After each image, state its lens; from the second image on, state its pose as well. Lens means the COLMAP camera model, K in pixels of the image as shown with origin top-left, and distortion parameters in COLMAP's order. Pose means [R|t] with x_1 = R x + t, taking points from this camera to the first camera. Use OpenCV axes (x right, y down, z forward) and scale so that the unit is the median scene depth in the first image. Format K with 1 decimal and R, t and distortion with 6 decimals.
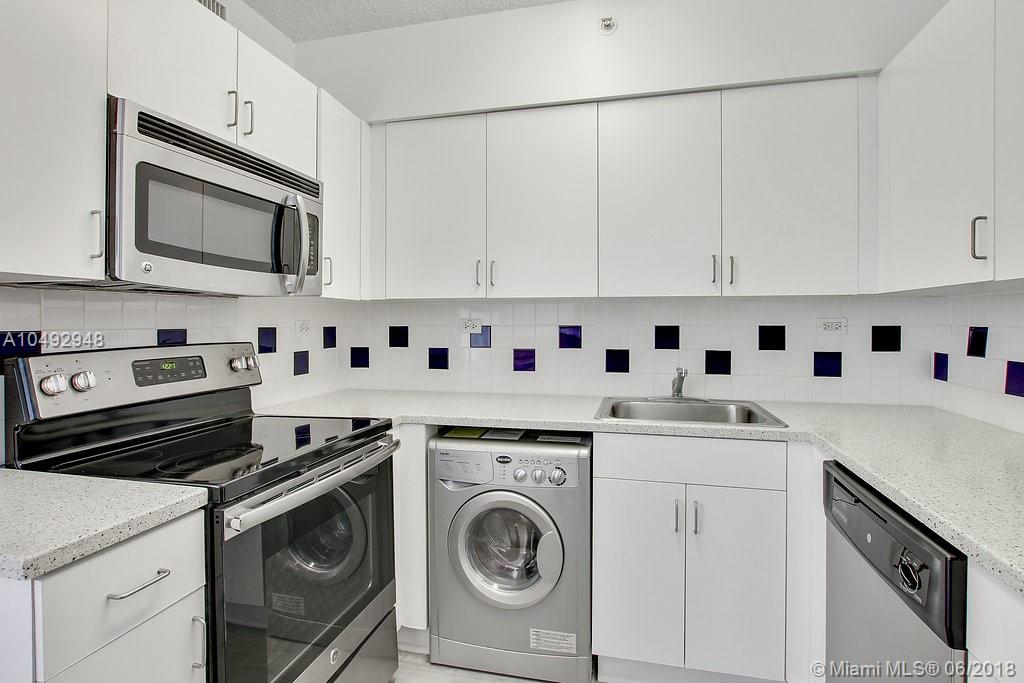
lens RADIAL K [[523.5, 0, 514.5], [0, 523.5, 320.4], [0, 0, 1]] dist [-0.004529, -0.000423]
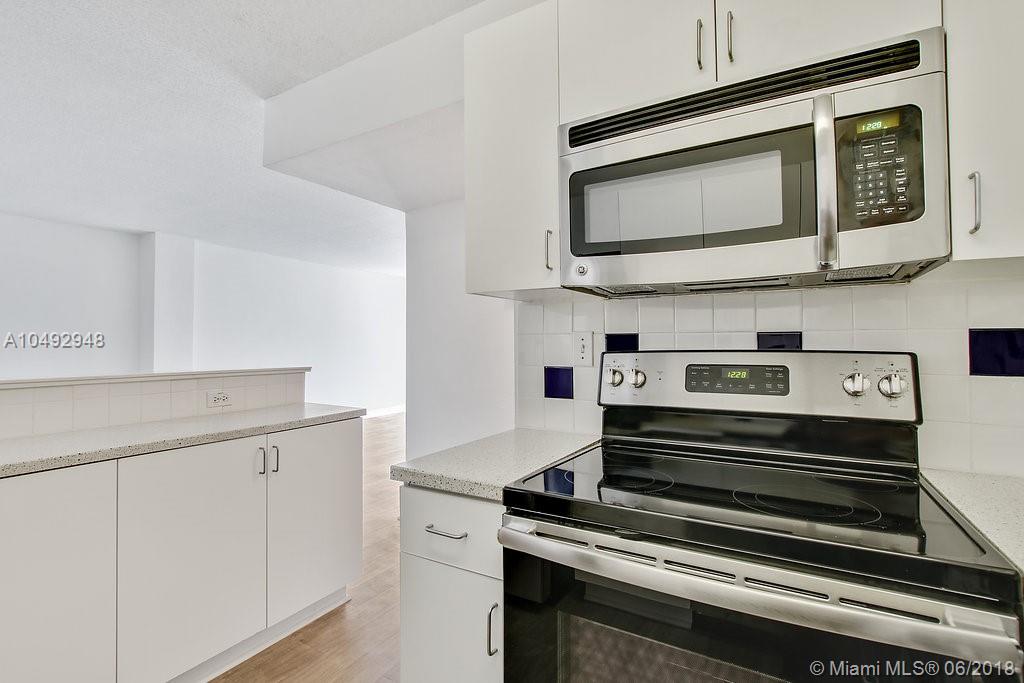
lens RADIAL K [[523.5, 0, 514.5], [0, 523.5, 320.4], [0, 0, 1]] dist [-0.004529, -0.000423]
pose [[-0.303369, -0.043263, -0.951891, 0.220714], [0.005115, 0.998880, -0.047029, 0.033178], [0.952860, -0.019136, -0.302808, 0.791339]]
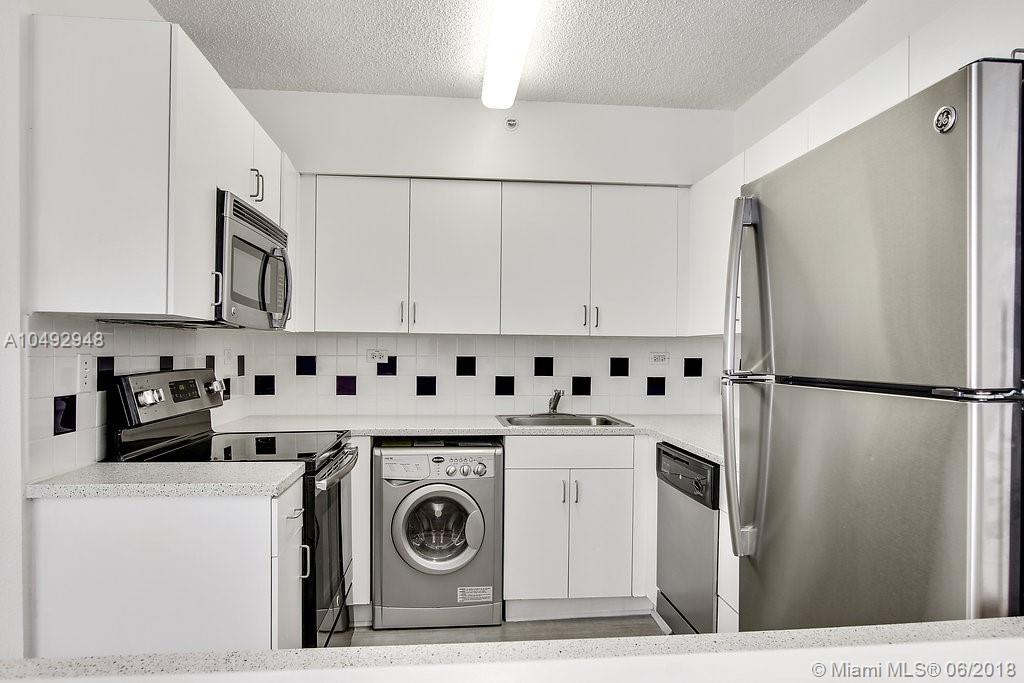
lens RADIAL K [[642.8, 0, 512.8], [0, 642.8, 348.5], [0, 0, 1]] dist [0.002825, 0.000937]
pose [[0.944496, 0.012646, 0.328278, -0.373300], [-0.011284, 0.999918, -0.006055, -0.000860], [-0.328328, 0.002015, 0.944562, -0.563495]]
